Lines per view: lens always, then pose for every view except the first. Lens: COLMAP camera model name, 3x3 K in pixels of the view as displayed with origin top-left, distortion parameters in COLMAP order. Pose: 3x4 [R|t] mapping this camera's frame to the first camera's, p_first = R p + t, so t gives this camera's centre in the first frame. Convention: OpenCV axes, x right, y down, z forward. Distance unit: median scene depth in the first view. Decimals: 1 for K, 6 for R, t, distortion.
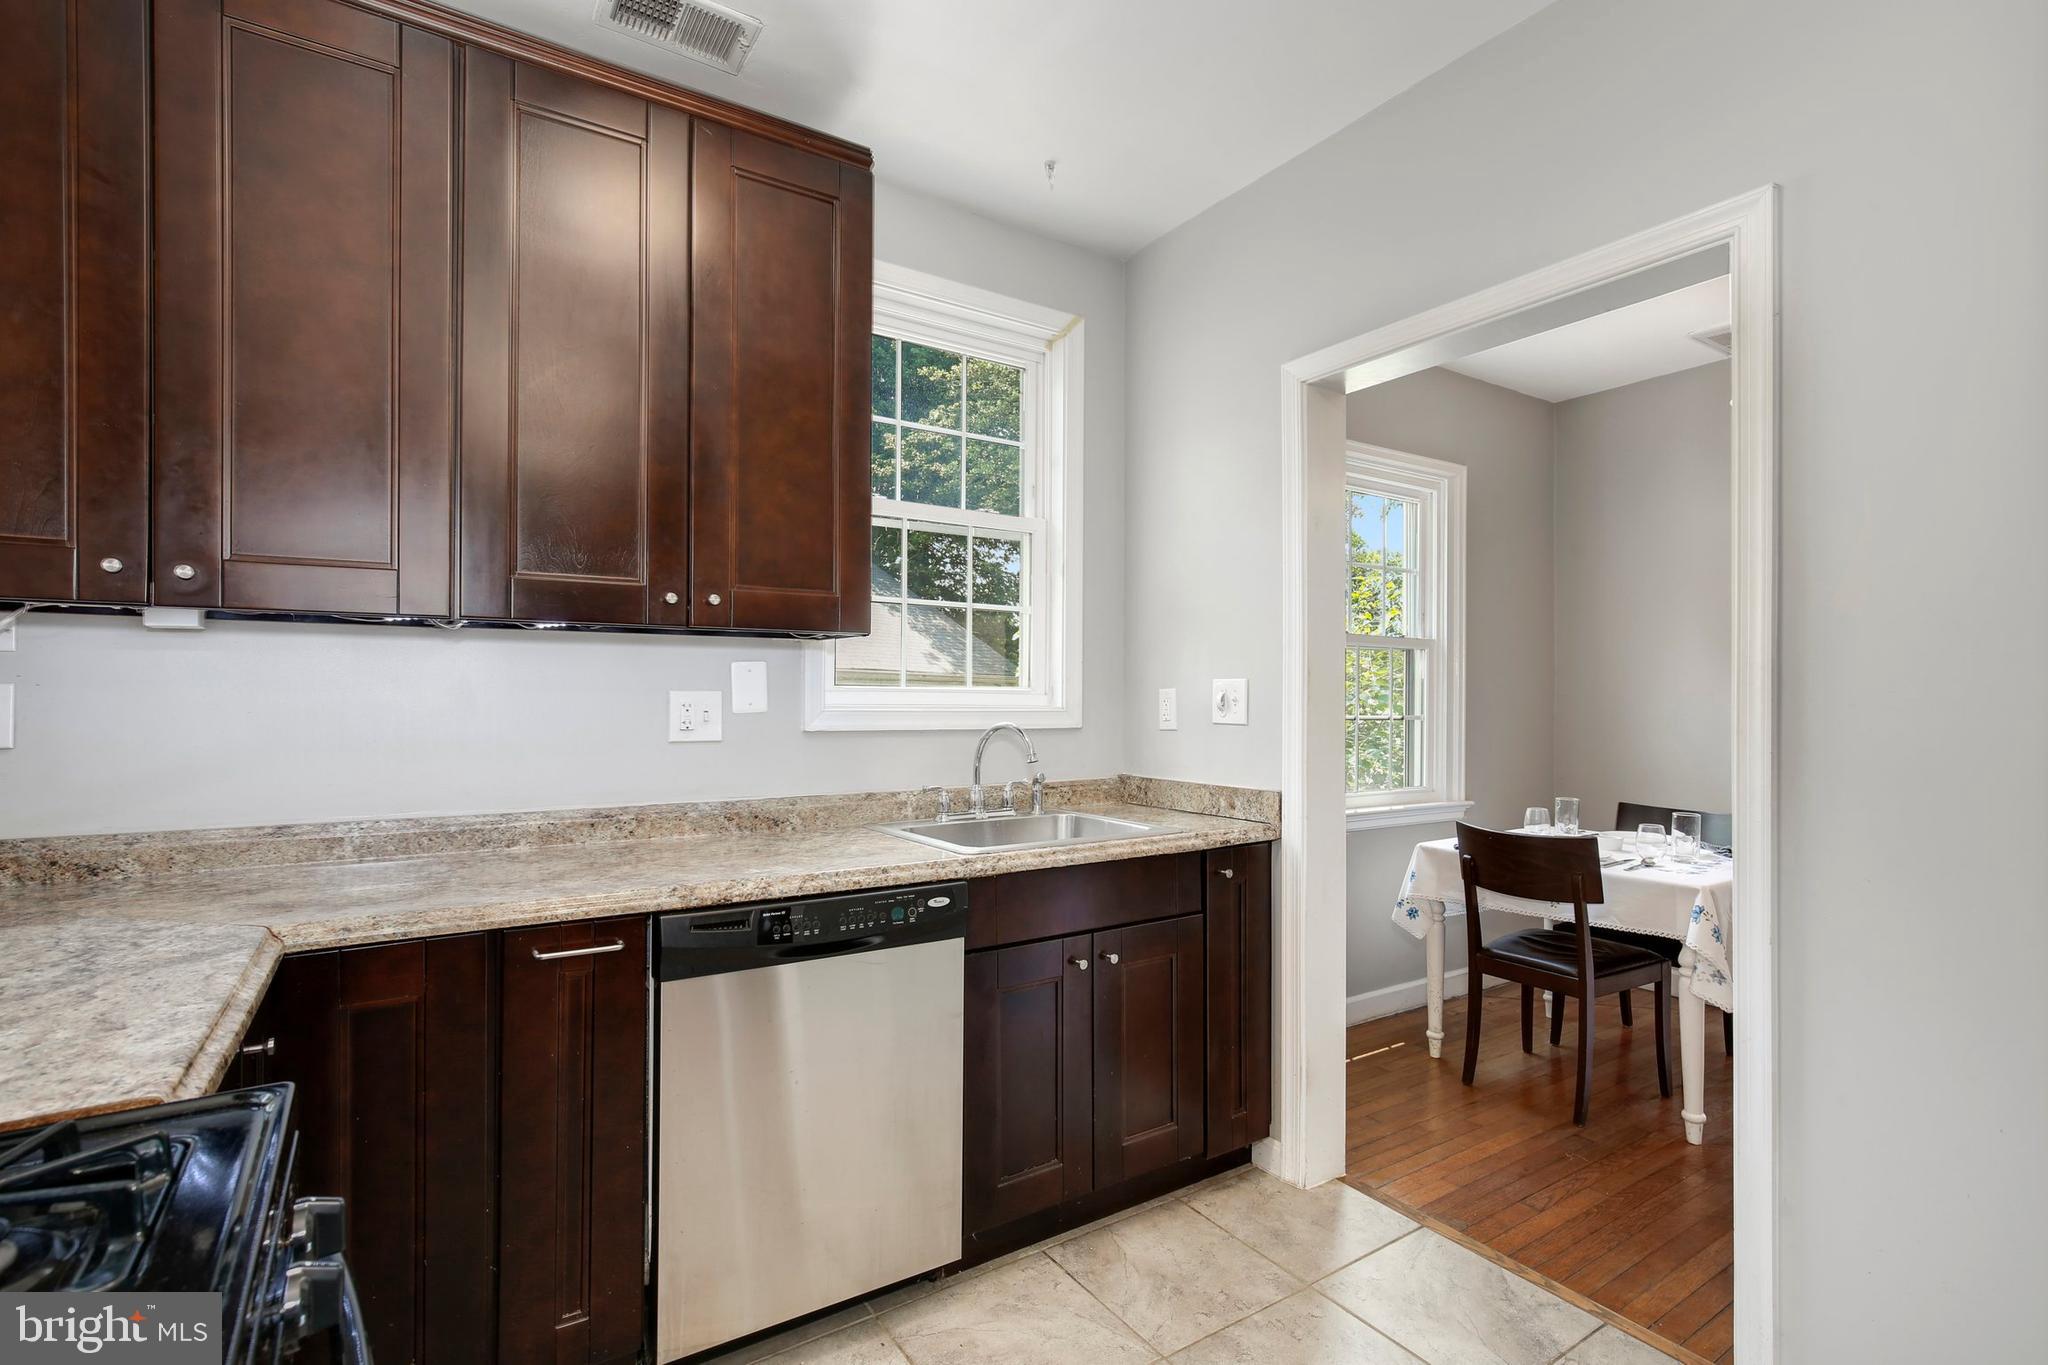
lens RADIAL K [[944.5, 0, 1015.6], [0, 944.5, 698.6], [0, 0, 1]] dist [-0.023595, 0.007930]
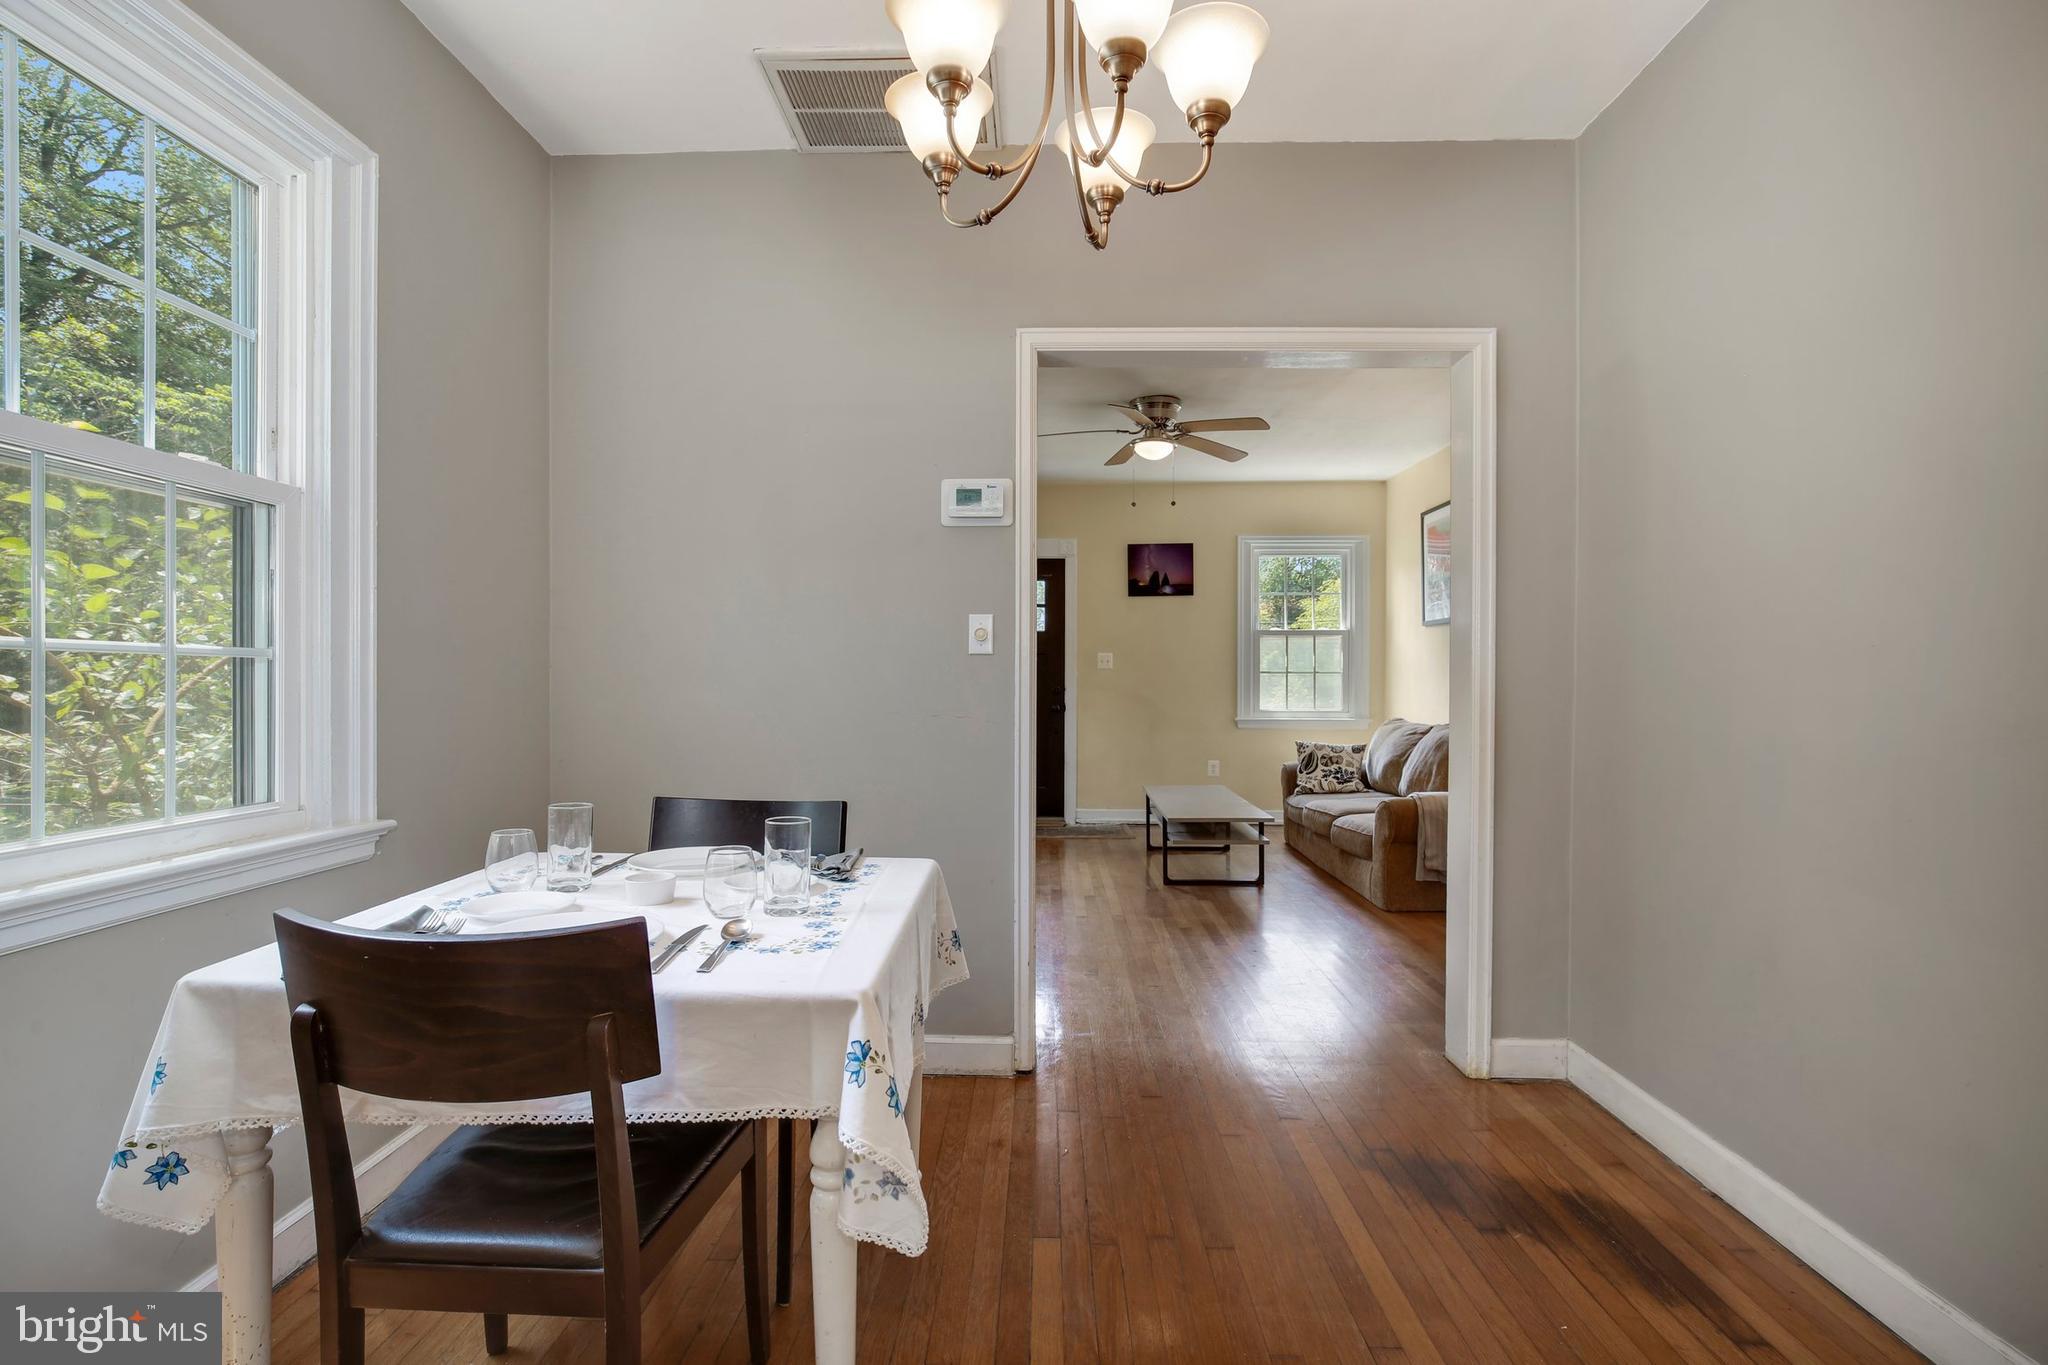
lens RADIAL K [[944.5, 0, 1020.1], [0, 944.5, 693.9], [0, 0, 1]] dist [-0.023595, 0.007930]
pose [[0.568326, -0.017309, 0.822622, 0.438330], [-0.001057, 0.999763, 0.021766, 0.050967], [-0.822803, -0.013240, 0.568173, 0.730768]]
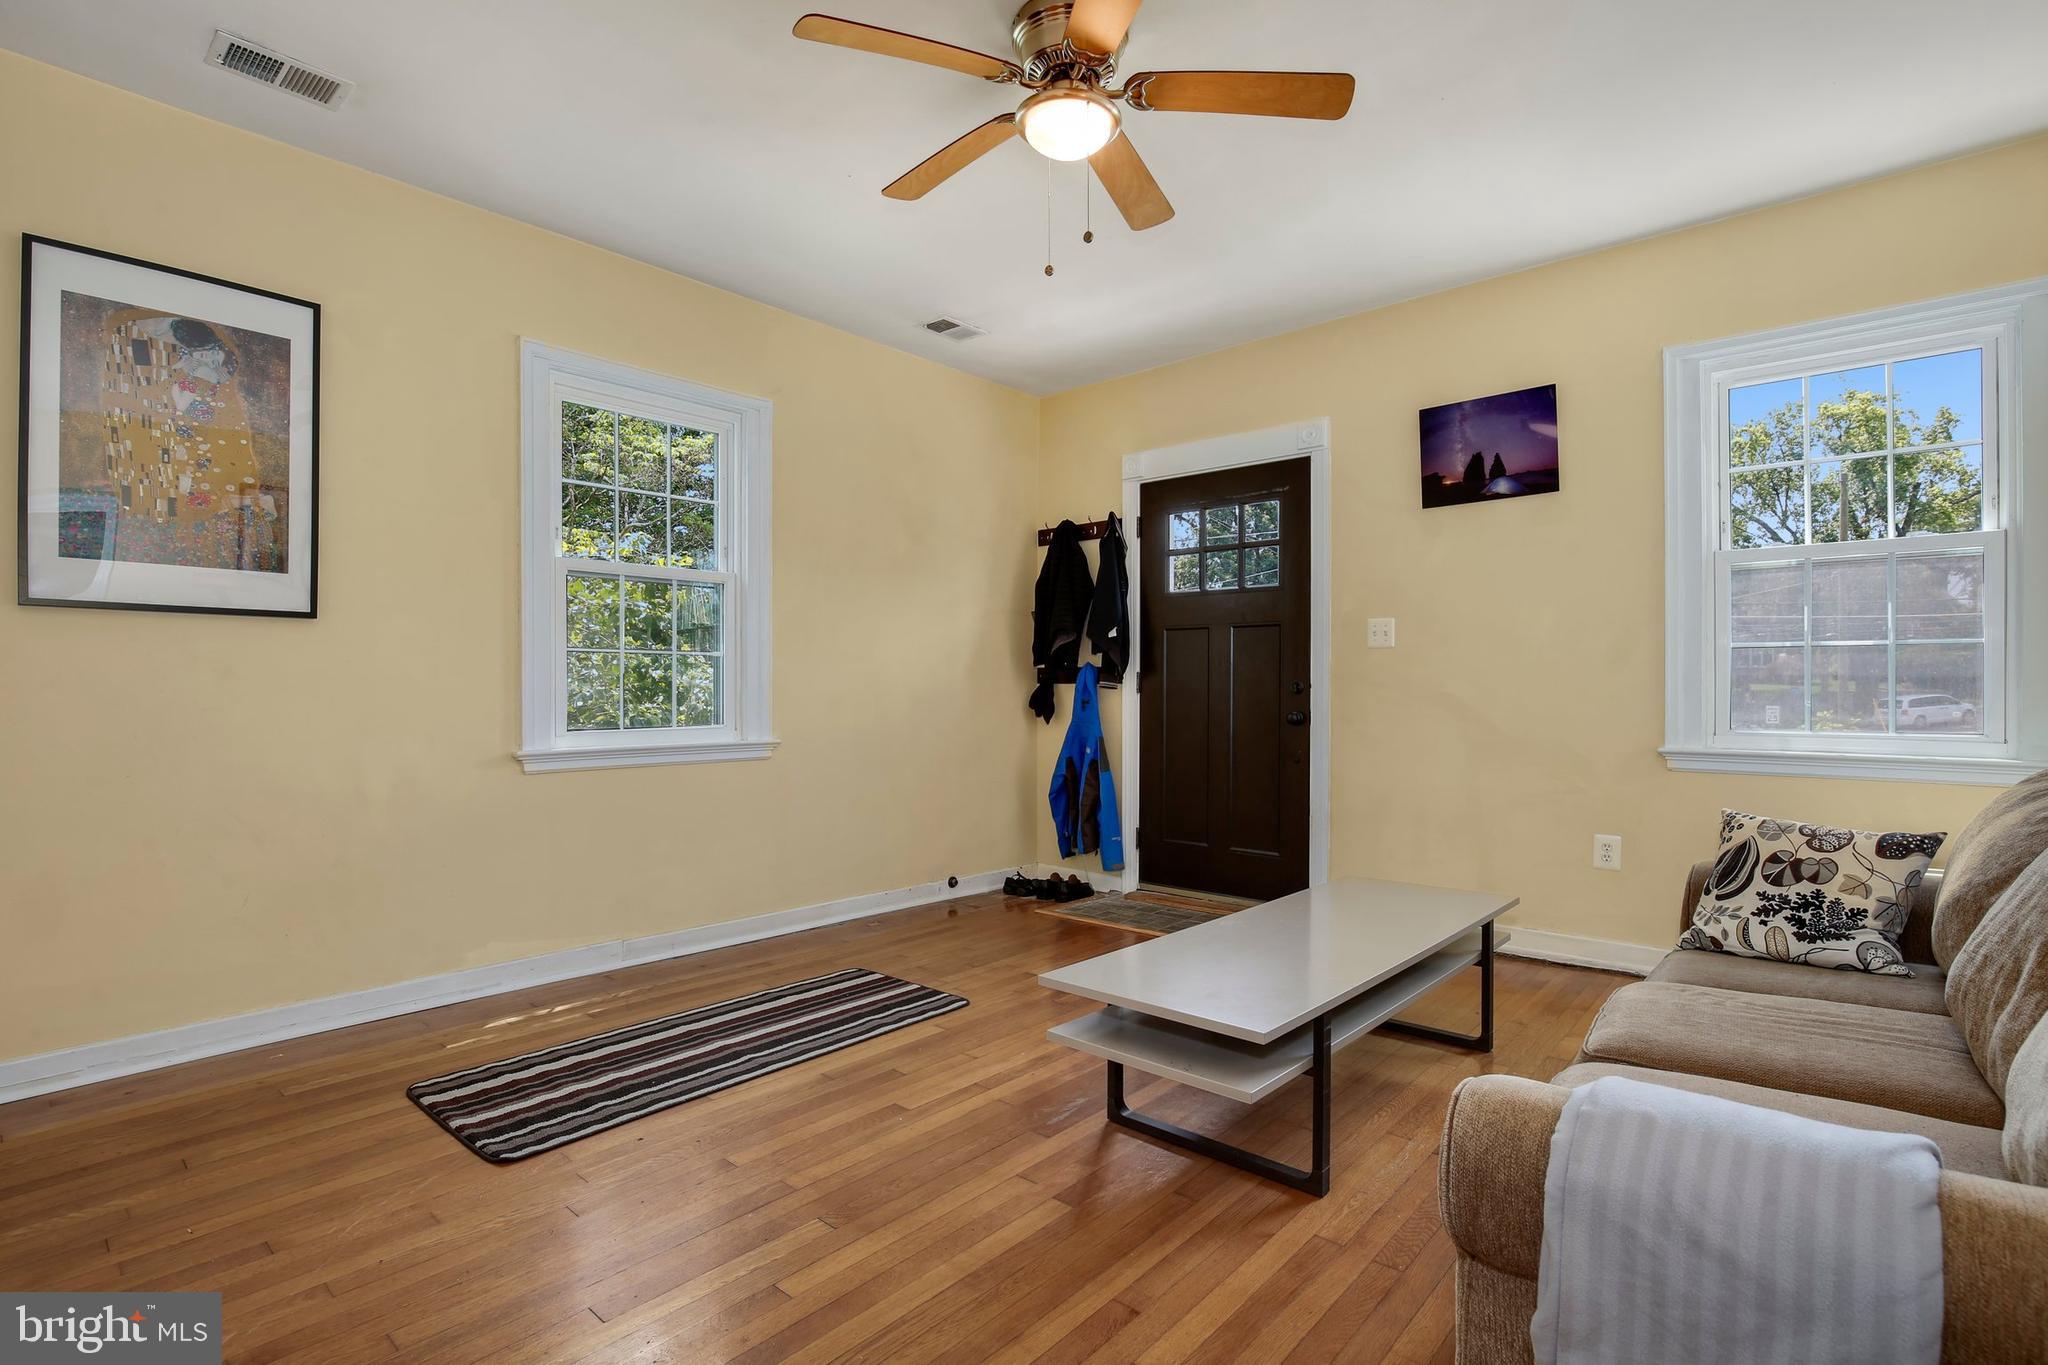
lens RADIAL K [[944.5, 0, 1027.7], [0, 944.5, 698.7], [0, 0, 1]] dist [-0.023595, 0.007930]
pose [[0.965027, -0.007712, 0.262038, 2.026440], [0.003808, 0.999874, 0.015404, 0.099024], [-0.262123, -0.013867, 0.964935, 0.796967]]
